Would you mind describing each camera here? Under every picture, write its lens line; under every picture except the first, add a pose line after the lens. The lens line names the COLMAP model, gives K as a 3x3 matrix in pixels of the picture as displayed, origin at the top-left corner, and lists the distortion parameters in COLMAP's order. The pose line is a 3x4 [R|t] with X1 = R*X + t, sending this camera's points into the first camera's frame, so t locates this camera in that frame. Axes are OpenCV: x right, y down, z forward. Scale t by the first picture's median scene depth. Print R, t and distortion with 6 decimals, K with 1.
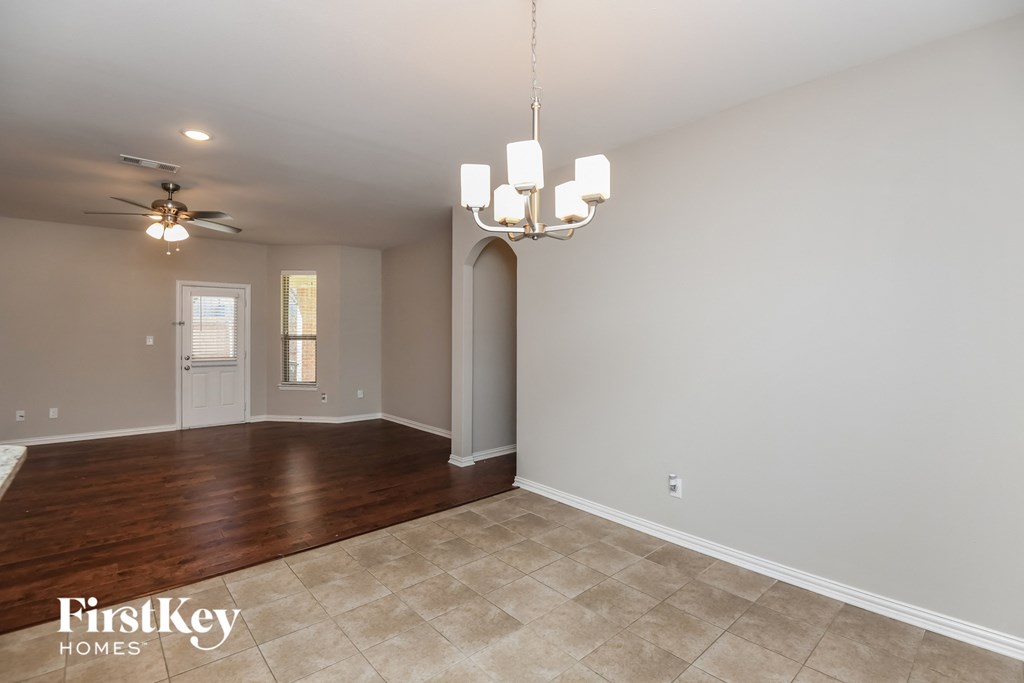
lens RADIAL K [[474.0, 0, 531.9], [0, 474.0, 328.4], [0, 0, 1]] dist [0.013845, -0.010633]
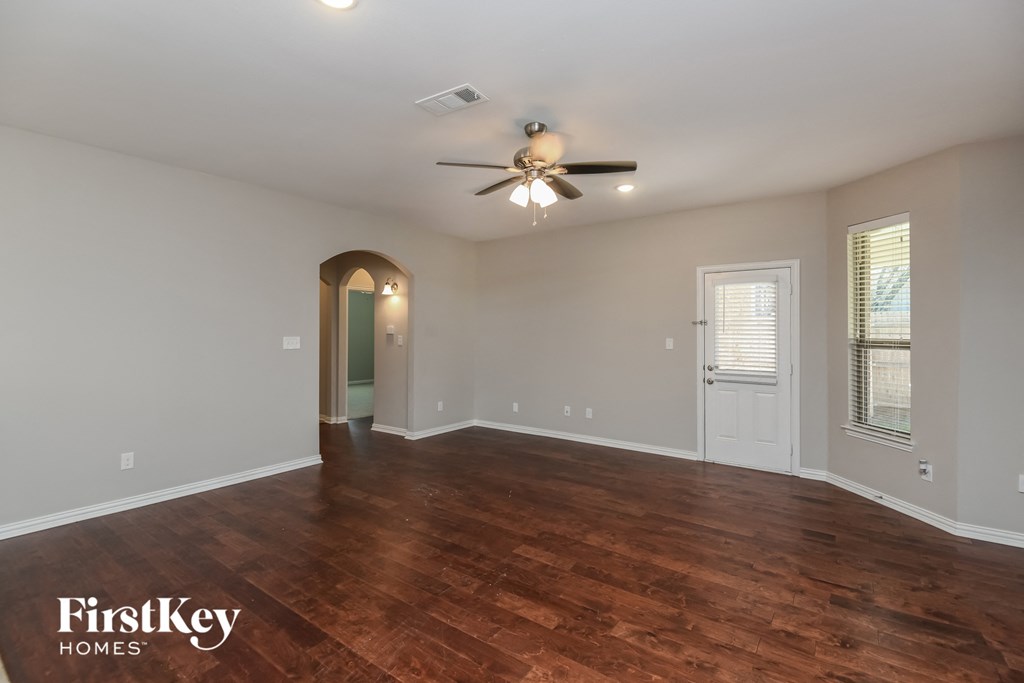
lens RADIAL K [[474.0, 0, 481.9], [0, 474.0, 334.4], [0, 0, 1]] dist [0.013845, -0.010633]
pose [[0.177663, 0.003234, -0.984086, -0.047649], [0.002731, 0.999989, 0.003779, 0.004629], [0.984088, -0.003359, 0.177653, 0.517538]]
